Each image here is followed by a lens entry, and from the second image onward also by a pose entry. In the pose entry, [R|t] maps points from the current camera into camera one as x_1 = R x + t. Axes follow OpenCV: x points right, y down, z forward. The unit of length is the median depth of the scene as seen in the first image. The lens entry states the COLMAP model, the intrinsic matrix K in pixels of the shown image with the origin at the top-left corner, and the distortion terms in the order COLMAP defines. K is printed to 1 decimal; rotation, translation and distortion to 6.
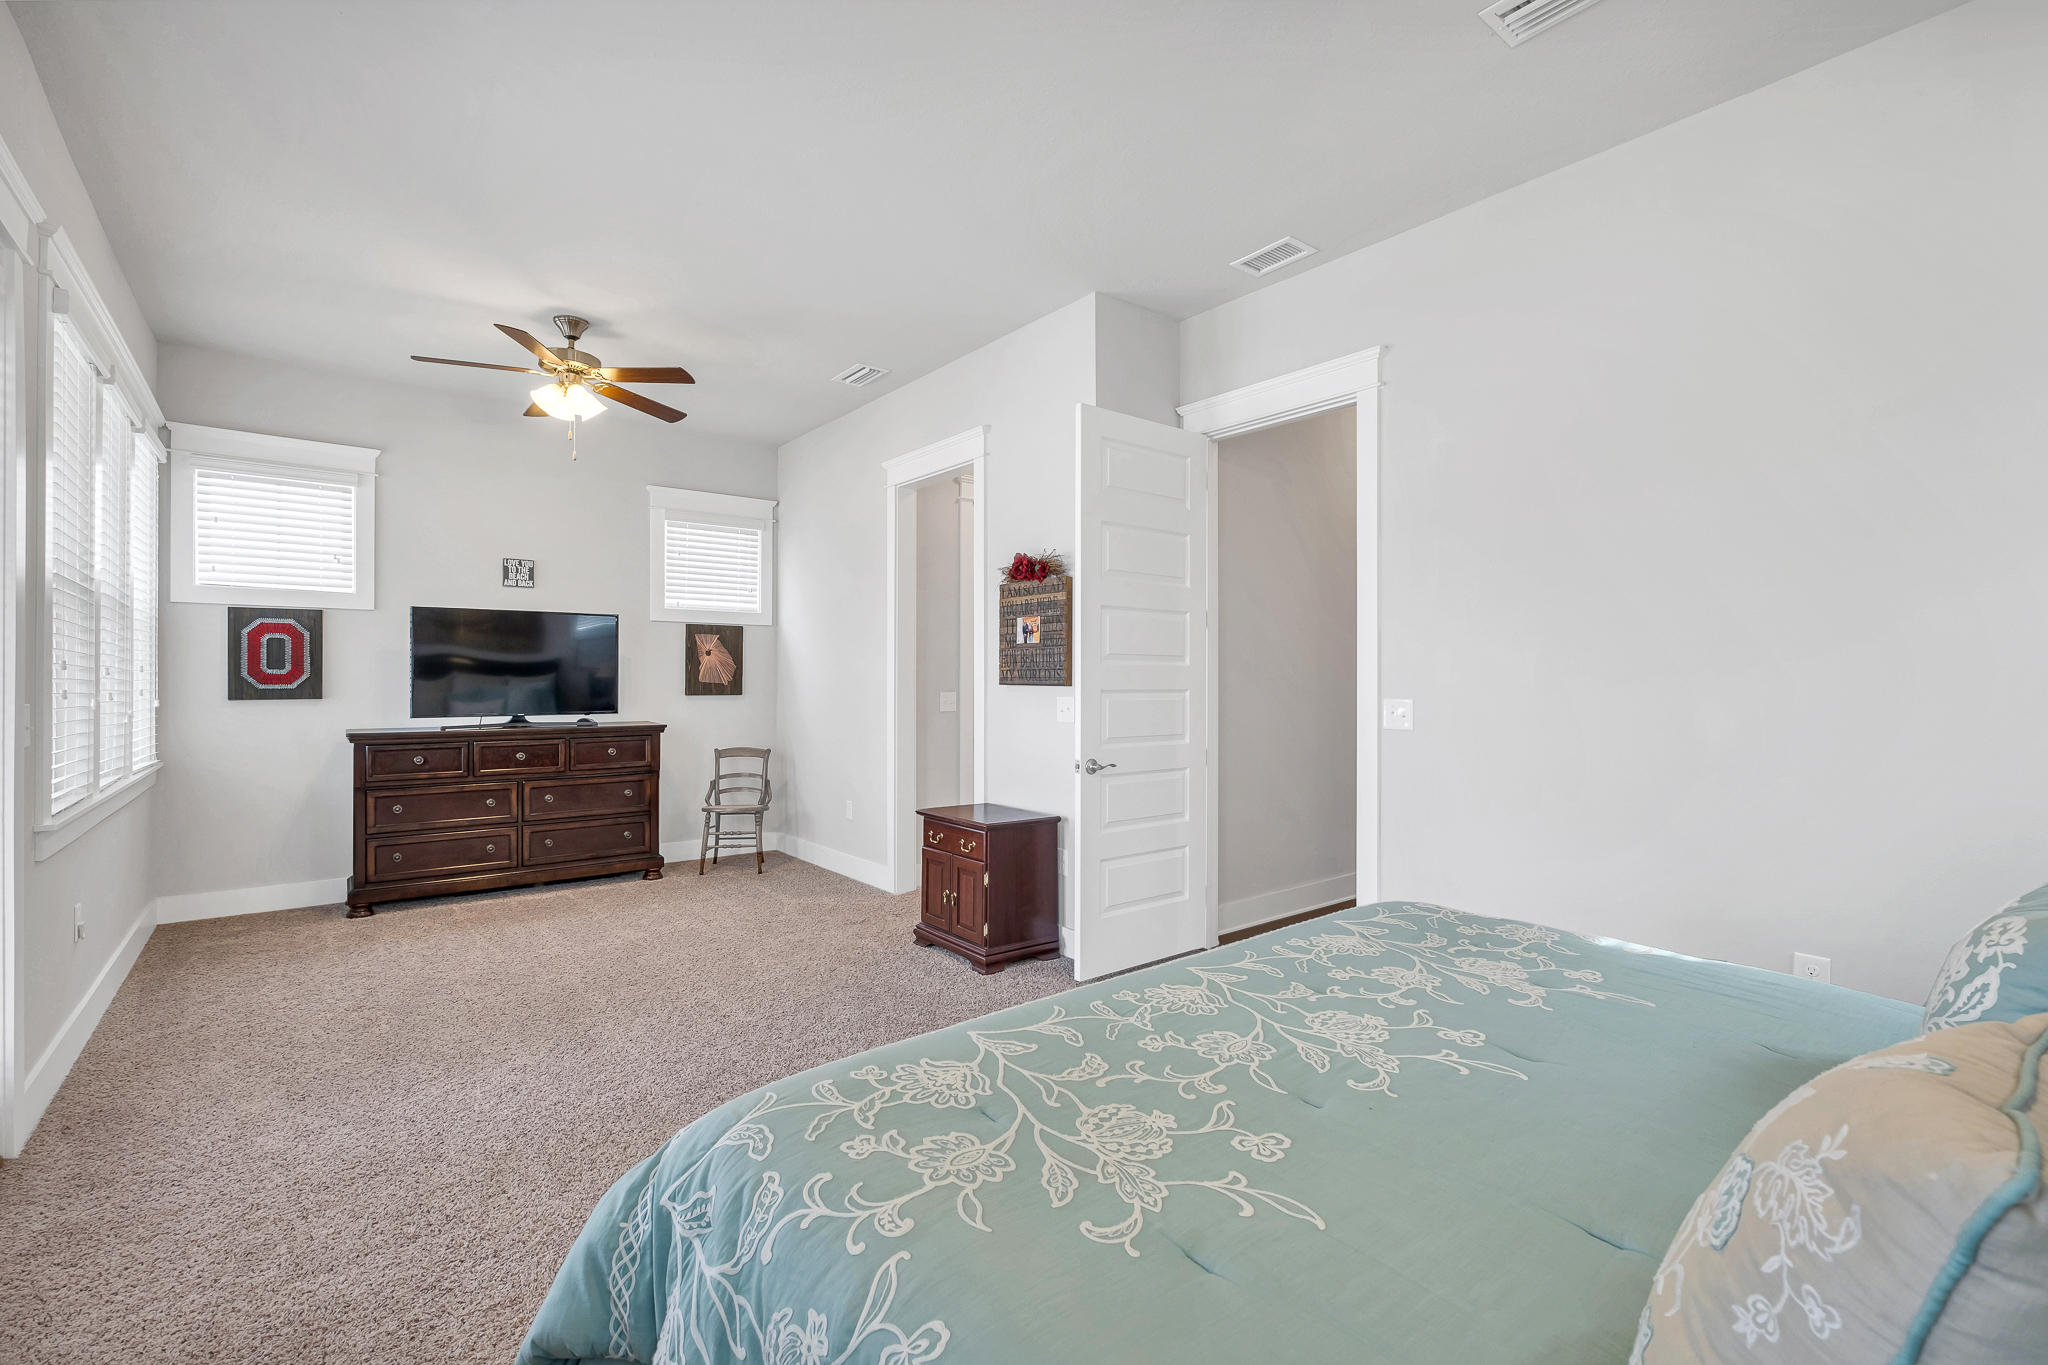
lens RADIAL K [[888.1, 0, 1025.7], [0, 888.1, 679.4], [0, 0, 1]] dist [-0.009923, 0.001941]
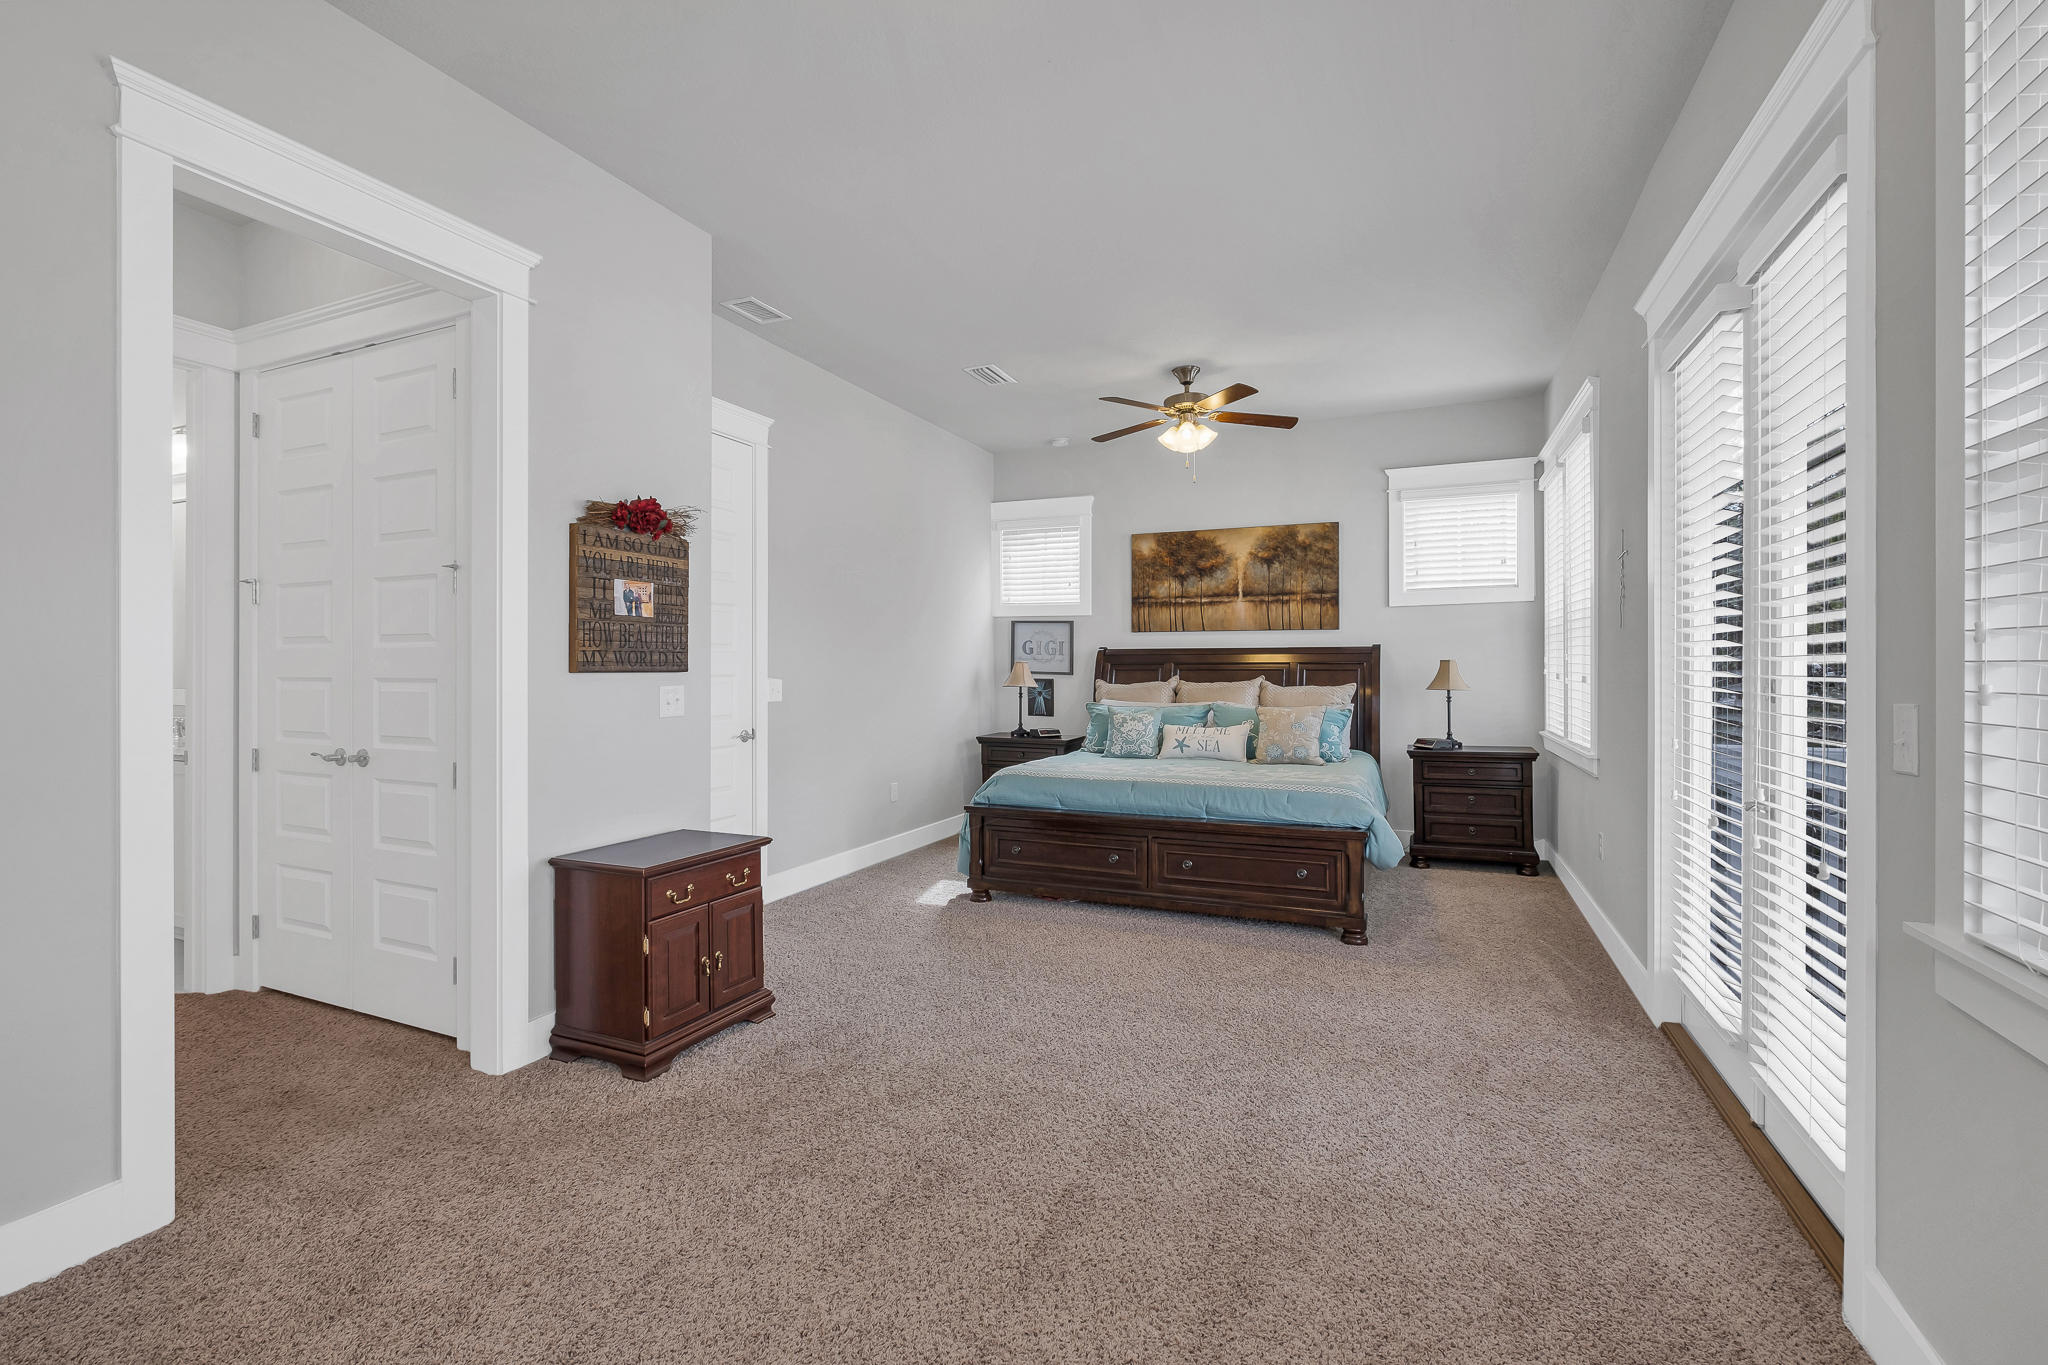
lens RADIAL K [[888.1, 0, 1028.1], [0, 888.1, 668.3], [0, 0, 1]] dist [-0.009923, 0.001941]
pose [[-0.466514, -0.008940, 0.884469, -0.814686], [-0.005516, 0.999959, 0.007198, -0.003855], [-0.884497, -0.001521, -0.466544, 1.058531]]
